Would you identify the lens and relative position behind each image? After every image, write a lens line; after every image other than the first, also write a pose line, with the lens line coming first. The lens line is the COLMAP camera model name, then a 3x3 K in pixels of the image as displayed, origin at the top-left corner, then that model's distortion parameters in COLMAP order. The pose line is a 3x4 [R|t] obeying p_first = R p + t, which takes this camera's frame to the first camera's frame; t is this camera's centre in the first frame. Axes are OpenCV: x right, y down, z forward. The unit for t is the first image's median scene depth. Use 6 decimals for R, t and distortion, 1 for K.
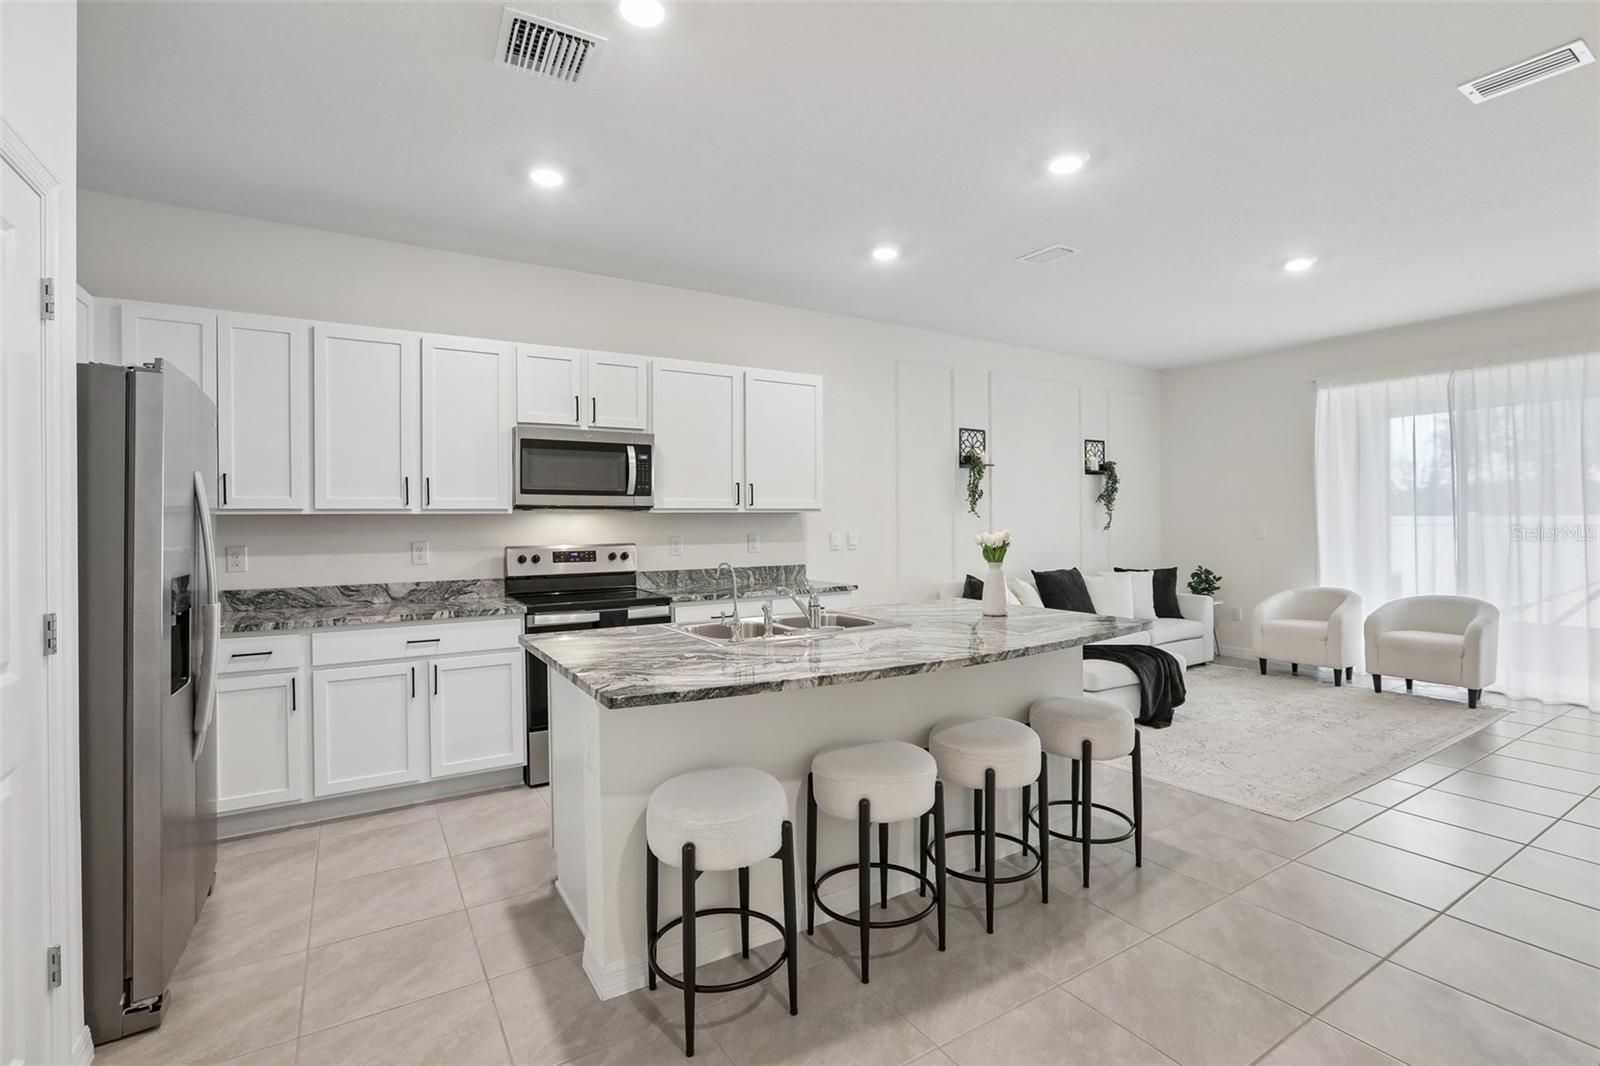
lens RADIAL K [[732.9, 0, 803.1], [0, 732.9, 521.2], [0, 0, 1]] dist [-0.042999, 0.019632]
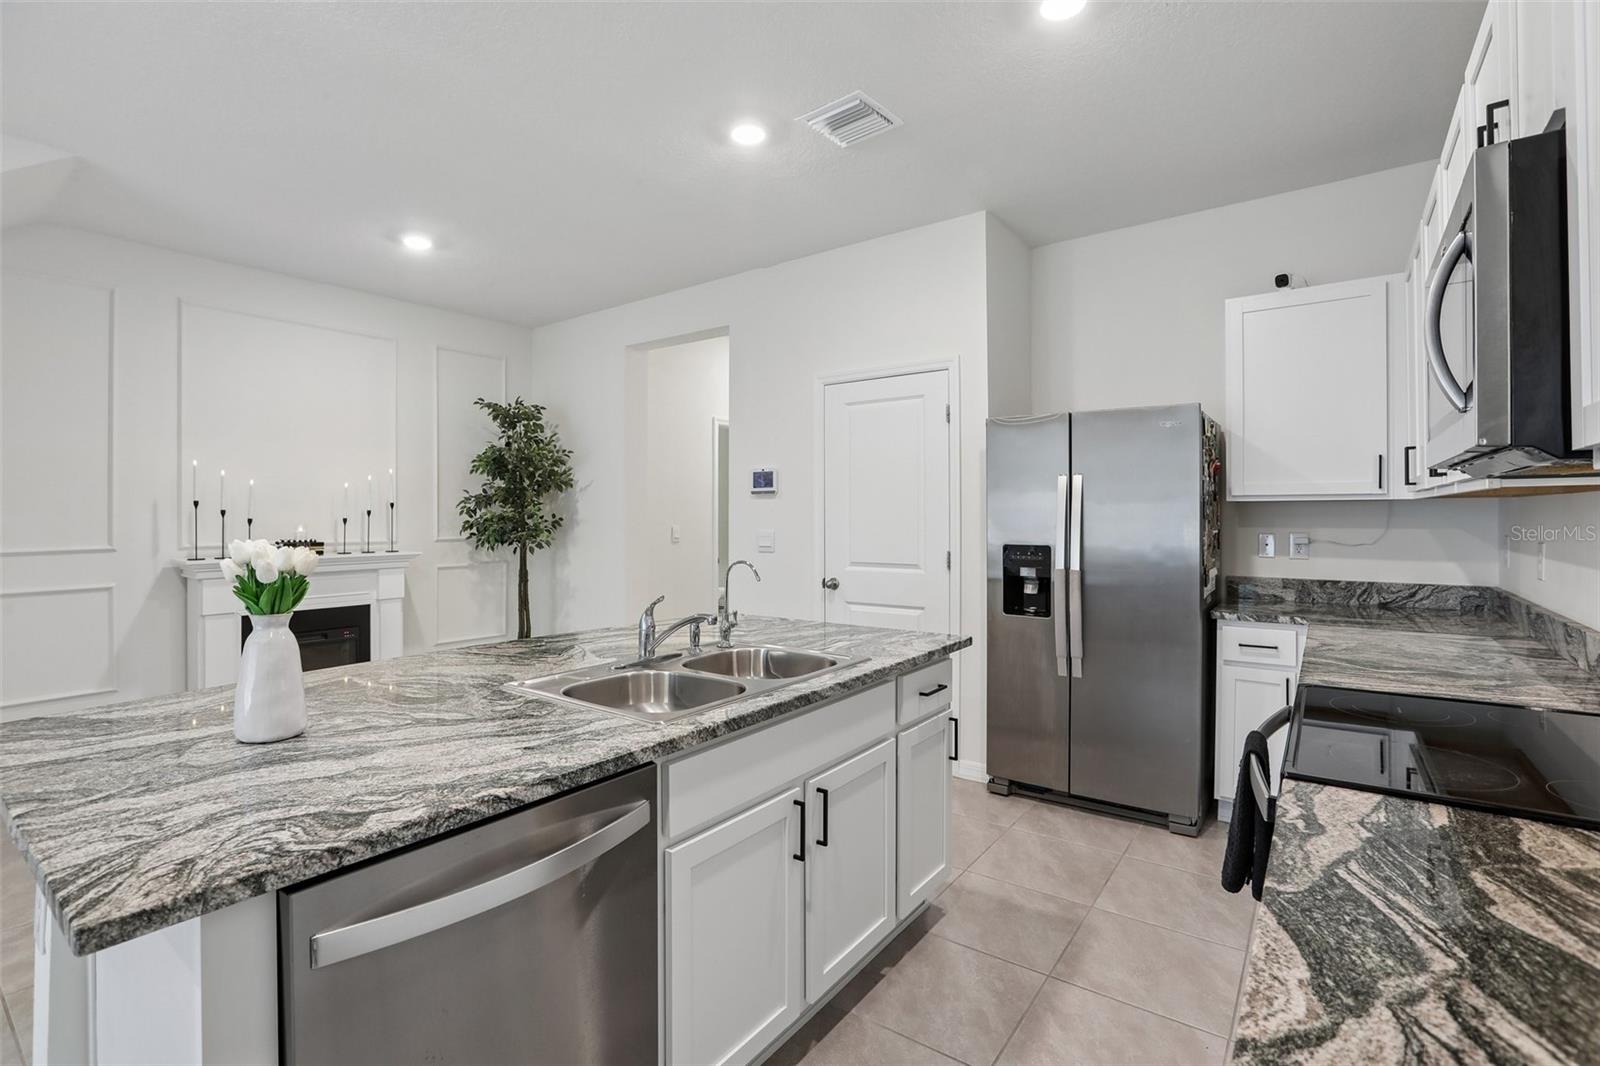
lens RADIAL K [[738.9, 0, 796.1], [0, 738.9, 509.3], [0, 0, 1]] dist [-0.055472, 0.019946]
pose [[-0.931542, 0.009936, -0.363498, 0.082026], [0.010826, 0.999941, -0.000412, -0.001693], [0.363472, -0.004319, -0.931595, 0.979795]]
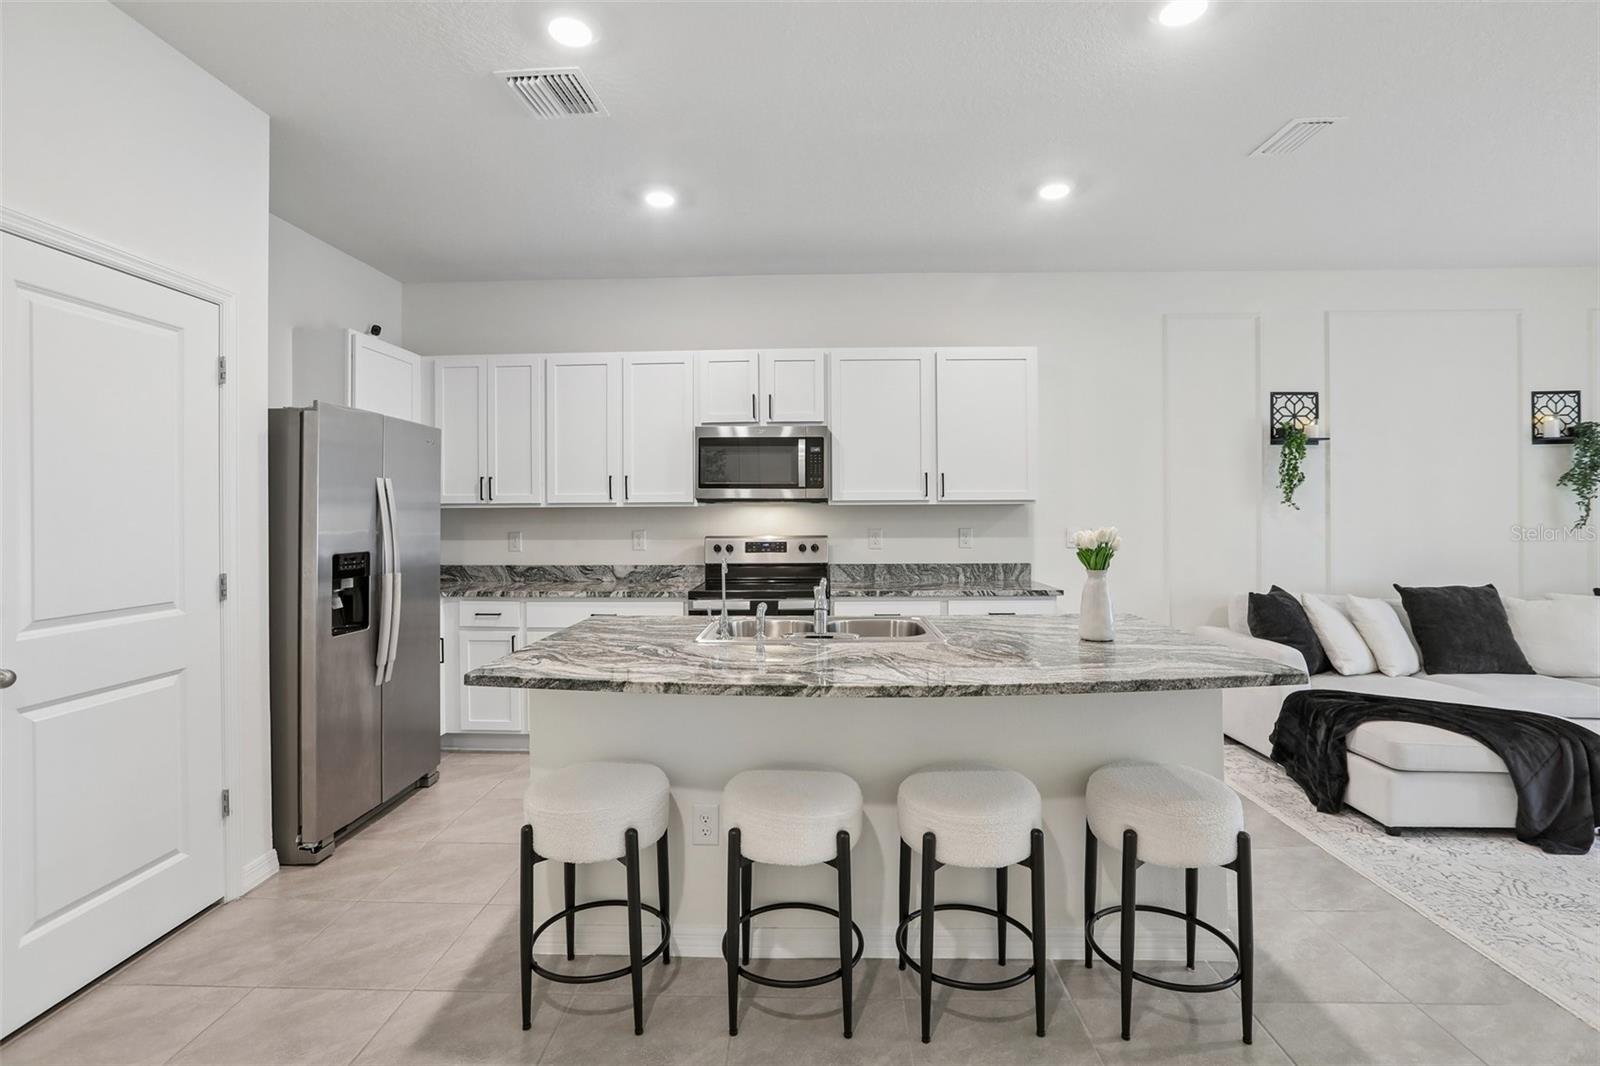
lens RADIAL K [[731.6, 0, 799.1], [0, 731.6, 513.2], [0, 0, 1]] dist [-0.036476, 0.014926]
pose [[0.831998, 0.003161, -0.554769, 0.274185], [-0.002450, 0.999995, 0.002023, -0.002288], [0.554773, -0.000324, 0.832002, 0.130525]]
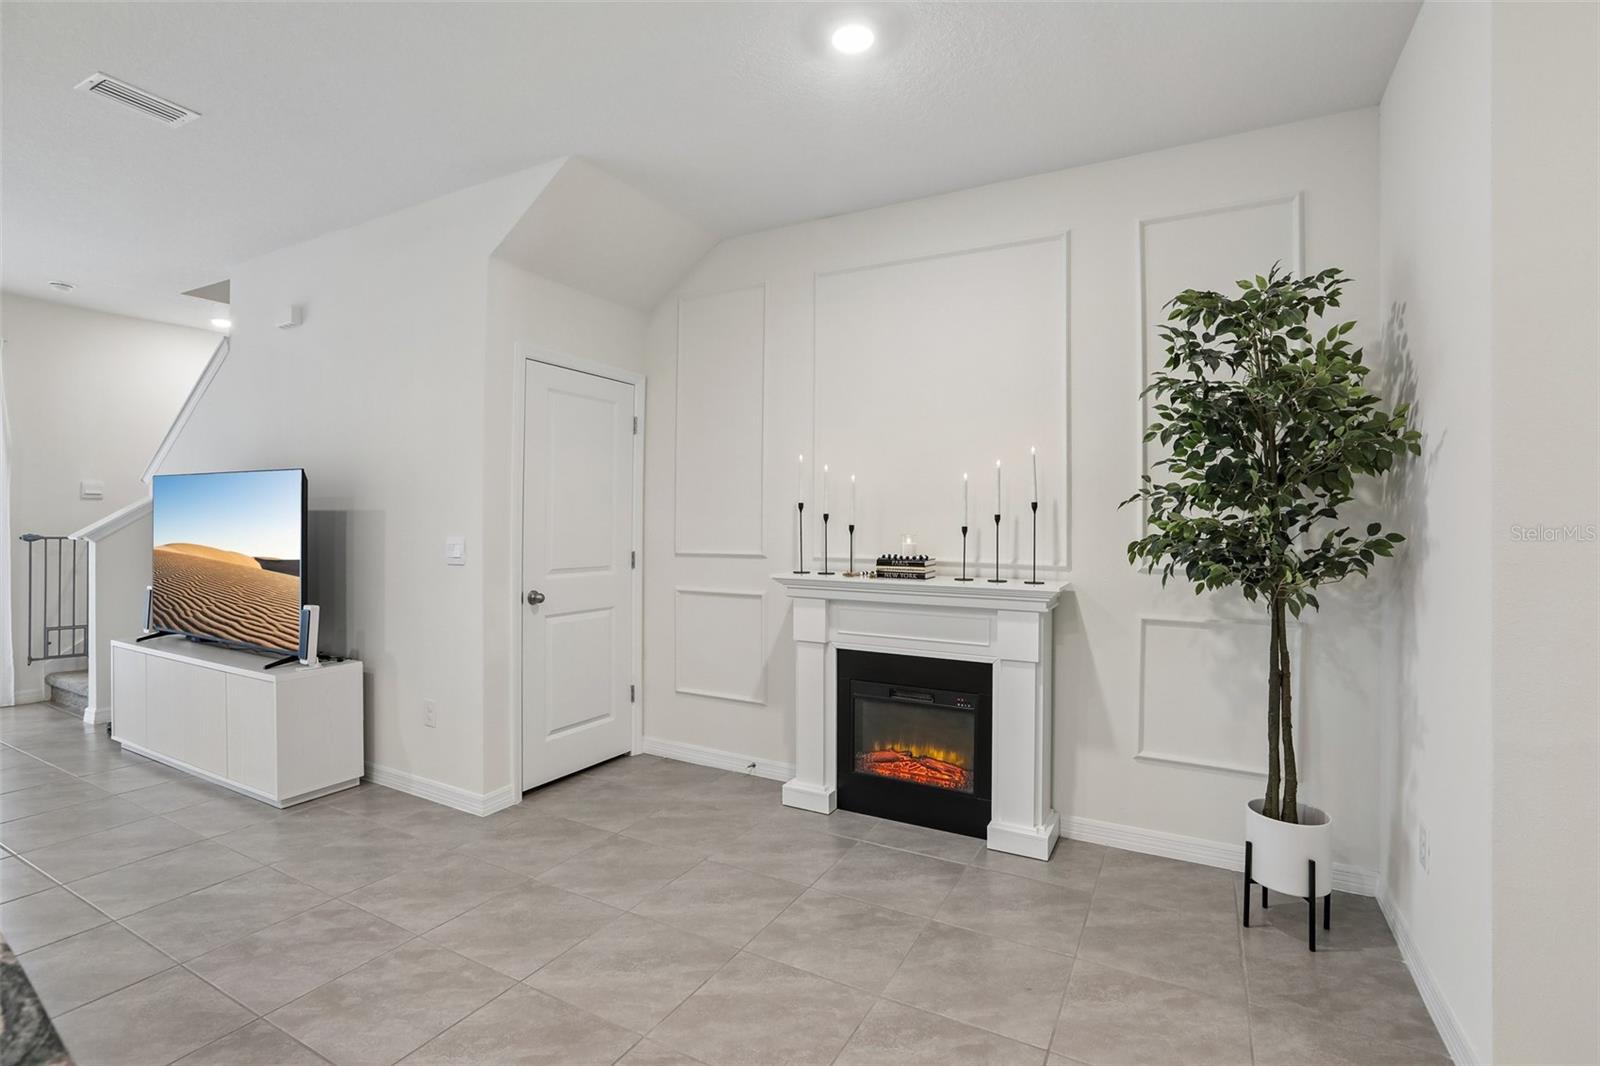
lens RADIAL K [[749.1, 0, 793.8], [0, 749.1, 524.0], [0, 0, 1]] dist [-0.050581, 0.018615]
pose [[-0.488175, 0.001271, 0.872745, -0.203094], [-0.005005, 0.999978, -0.004256, 0.004422], [-0.872731, -0.006446, -0.488158, 0.331263]]
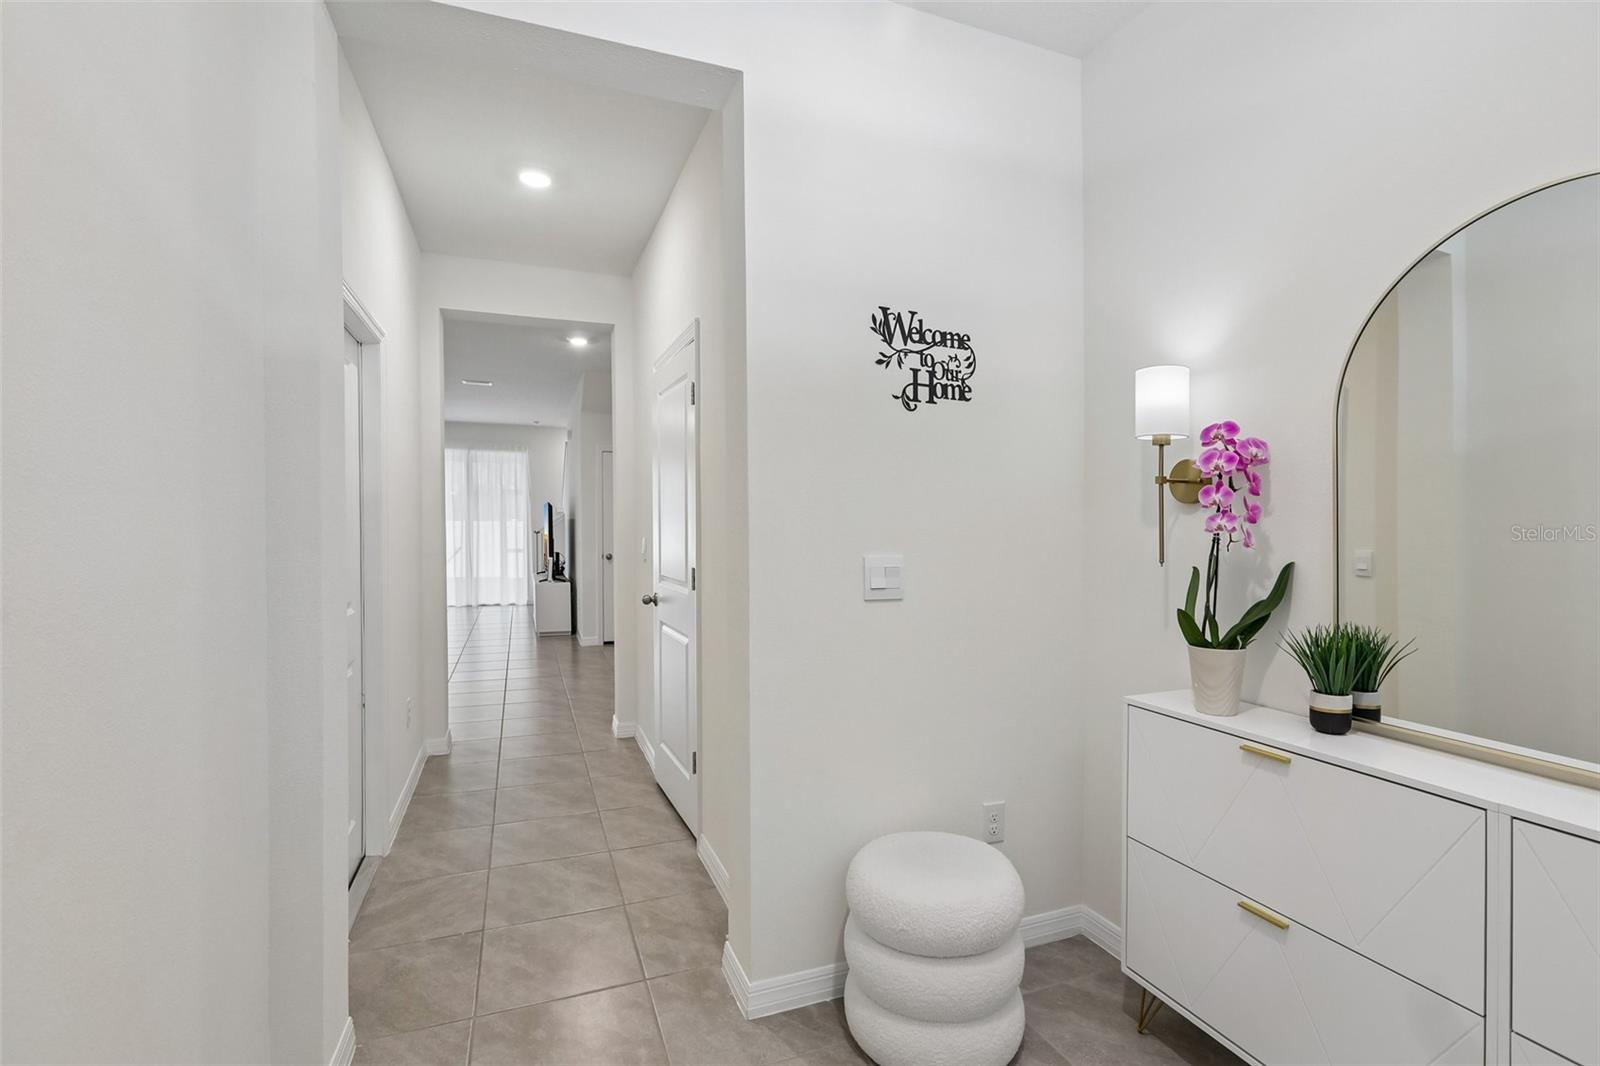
lens RADIAL K [[744.3, 0, 800.0], [0, 744.3, 533.0], [0, 0, 1]] dist [-0.105046, 0.018633]
pose [[0.195397, -0.014878, 0.980611, -0.946145], [0.004116, 0.999889, 0.014350, 0.000942], [-0.980716, 0.001232, 0.195436, -0.522860]]
